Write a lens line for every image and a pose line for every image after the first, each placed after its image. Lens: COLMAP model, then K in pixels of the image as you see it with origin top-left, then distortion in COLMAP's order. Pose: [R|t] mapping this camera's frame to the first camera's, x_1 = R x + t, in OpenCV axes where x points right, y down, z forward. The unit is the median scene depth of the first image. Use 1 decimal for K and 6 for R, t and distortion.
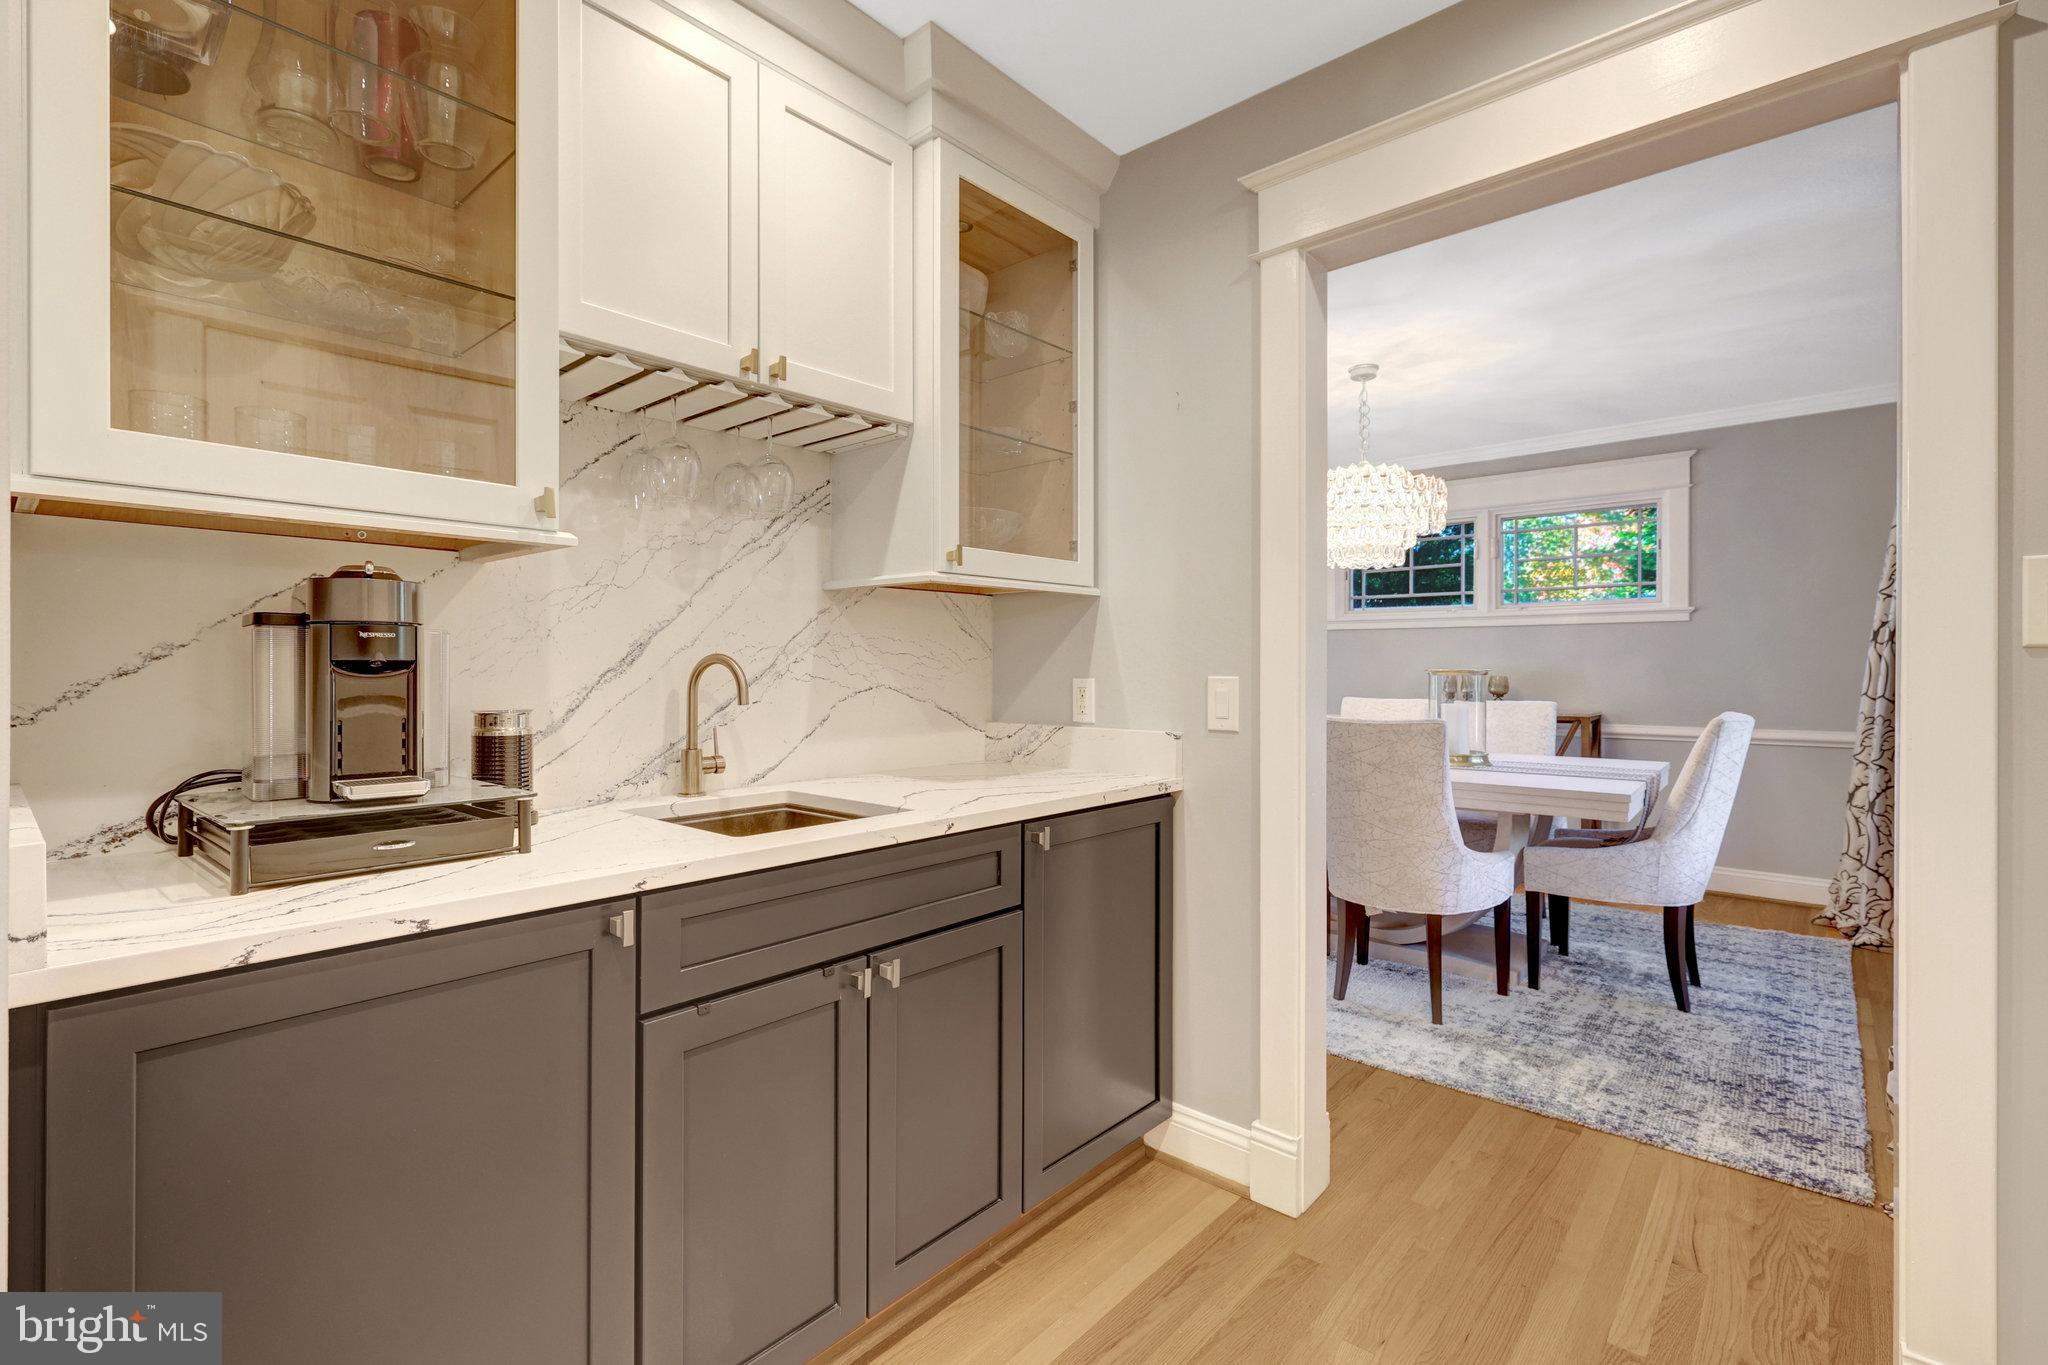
lens RADIAL K [[907.3, 0, 1011.4], [0, 907.3, 675.0], [0, 0, 1]] dist [-0.002205, 0.000602]
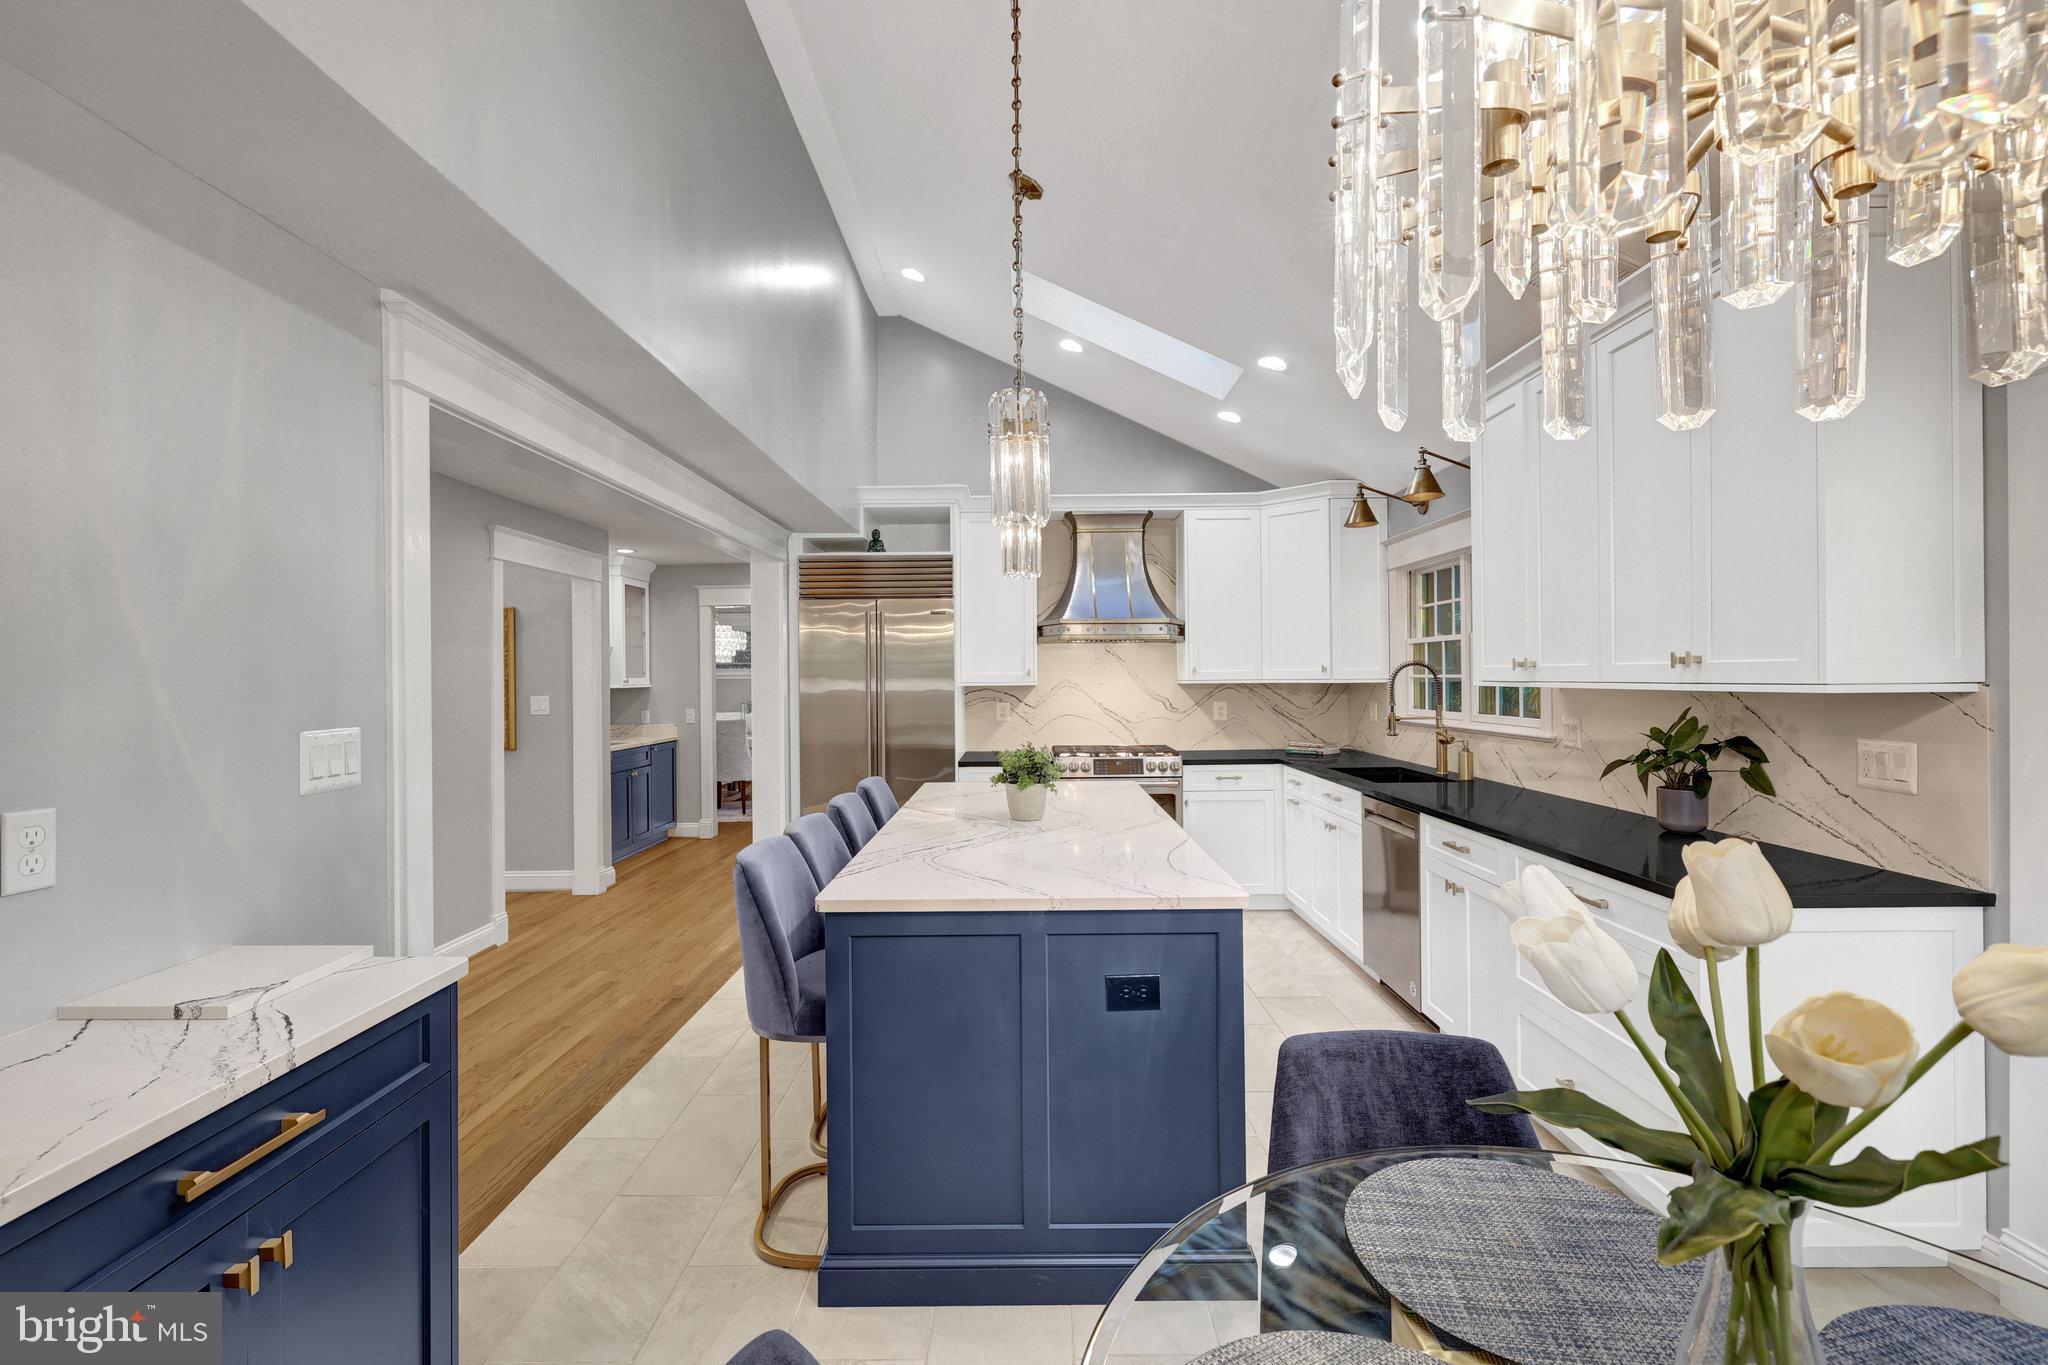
lens RADIAL K [[907.3, 0, 1011.4], [0, 907.3, 675.0], [0, 0, 1]] dist [-0.002205, 0.000602]
pose [[0.751651, -0.007108, 0.659523, -1.181708], [0.013272, 0.999902, -0.004350, -0.099937], [-0.659427, 0.012023, 0.751672, -2.586106]]
